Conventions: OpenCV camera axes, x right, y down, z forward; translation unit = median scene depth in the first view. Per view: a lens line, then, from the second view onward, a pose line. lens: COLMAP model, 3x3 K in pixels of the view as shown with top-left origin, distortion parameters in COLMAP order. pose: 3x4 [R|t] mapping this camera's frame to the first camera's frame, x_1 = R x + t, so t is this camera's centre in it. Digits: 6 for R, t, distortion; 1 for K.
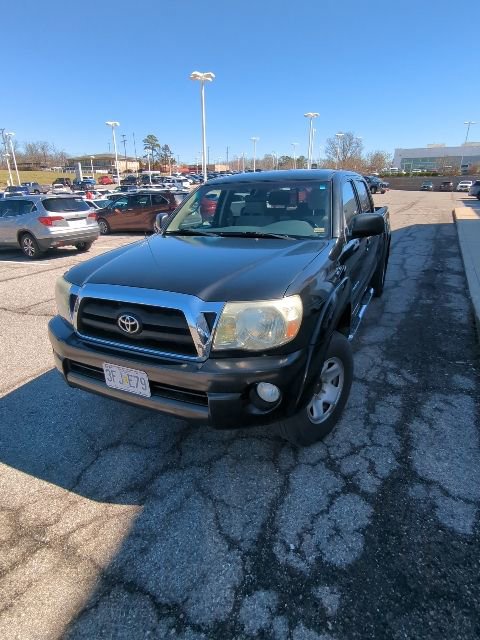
lens RADIAL K [[356.7, 0, 237.0], [0, 356.7, 321.2], [0, 0, 1]] dist [0.000481, -0.000612]
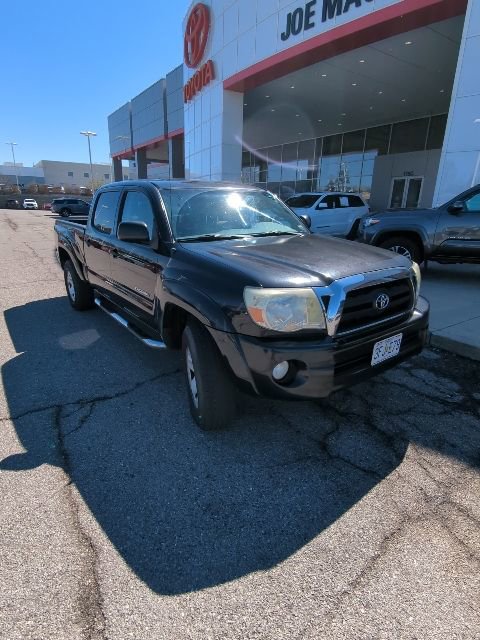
lens RADIAL K [[357.9, 0, 236.1], [0, 357.9, 320.2], [0, 0, 1]] dist [-0.003904, 0.004760]
pose [[0.457698, -0.255488, 0.851610, -1.550612], [0.297826, 0.946545, 0.123903, -0.225805], [-0.837743, 0.196921, 0.509322, 0.811611]]
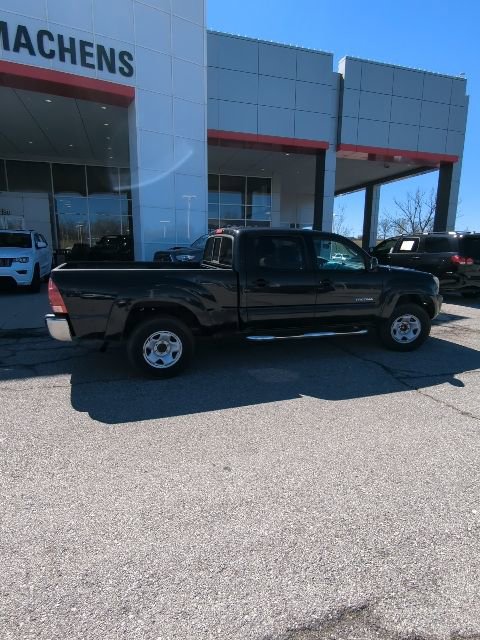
lens RADIAL K [[357.9, 0, 236.1], [0, 357.9, 320.2], [0, 0, 1]] dist [-0.003904, 0.004760]
pose [[-0.724422, -0.129847, 0.677018, -1.447363], [0.245131, 0.869390, 0.429037, -1.486349], [-0.644302, 0.476761, -0.597975, 4.182983]]
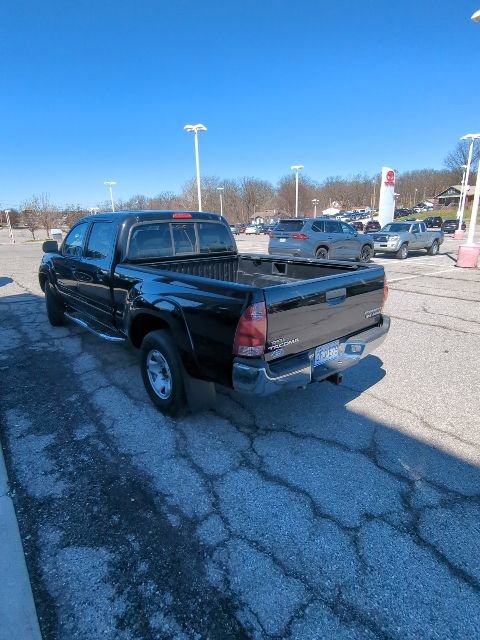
lens RADIAL K [[357.9, 0, 236.1], [0, 357.9, 320.2], [0, 0, 1]] dist [-0.003904, 0.004760]
pose [[-0.380976, 0.282688, -0.880309, 2.438200], [-0.303186, 0.861272, 0.407786, -1.388579], [0.873462, 0.422254, -0.242417, 3.445566]]
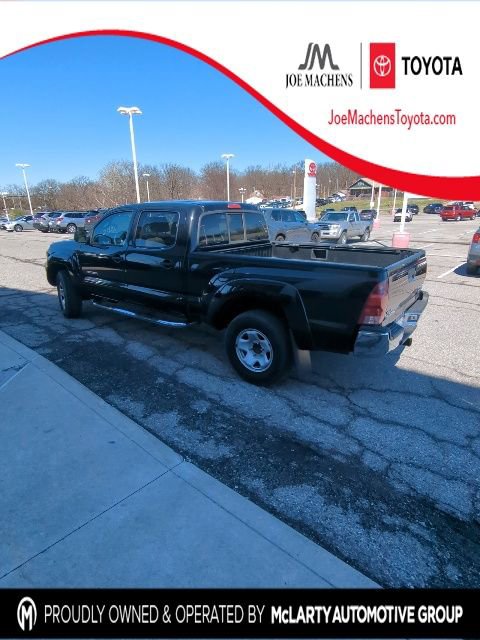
lens RADIAL K [[357.9, 0, 236.1], [0, 357.9, 320.2], [0, 0, 1]] dist [-0.003904, 0.004760]
pose [[-0.176052, 0.325082, -0.929154, 2.872294], [-0.339968, 0.865739, 0.367311, -1.172032], [0.923811, 0.380549, -0.041897, 2.769829]]
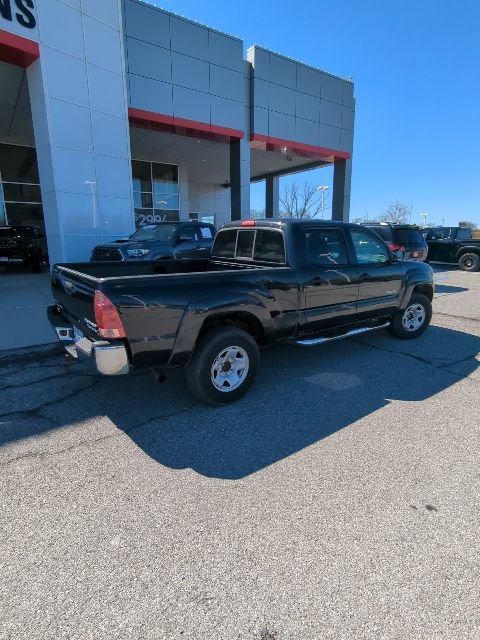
lens RADIAL K [[357.9, 0, 236.1], [0, 357.9, 320.2], [0, 0, 1]] dist [-0.003904, 0.004760]
pose [[-0.904587, -0.080293, 0.418658, -0.435582], [0.164709, 0.840000, 0.516983, -1.631554], [-0.393183, 0.536613, -0.746628, 4.447944]]
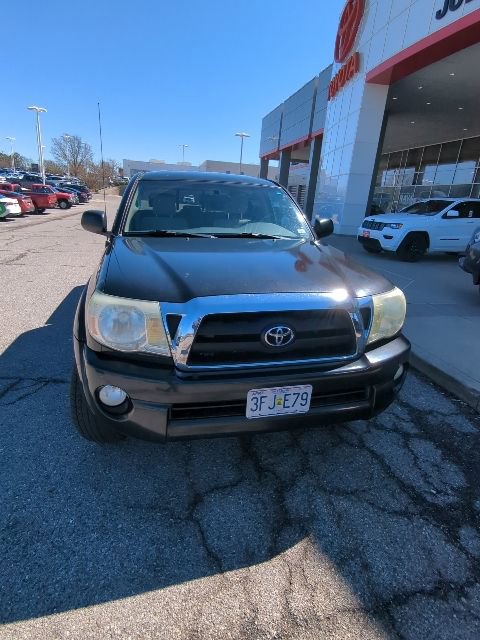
lens RADIAL K [[356.7, 0, 237.0], [0, 356.7, 321.2], [0, 0, 1]] dist [0.000481, -0.000612]
pose [[0.764298, -0.150382, 0.627084, -0.913076], [0.161647, 0.986060, 0.039450, -0.078606], [-0.624275, 0.071214, 0.777952, 0.390652]]
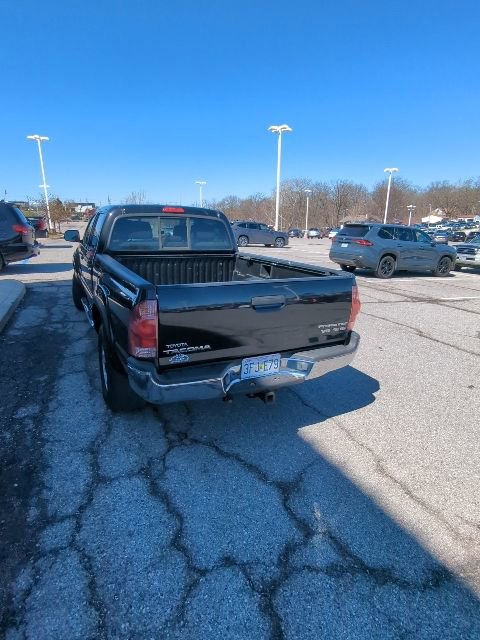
lens RADIAL K [[357.9, 0, 236.1], [0, 357.9, 320.2], [0, 0, 1]] dist [-0.003904, 0.004760]
pose [[-0.594134, 0.226575, -0.771796, 2.052190], [-0.294385, 0.831689, 0.470777, -1.516172], [0.748560, 0.506910, -0.427434, 3.885682]]
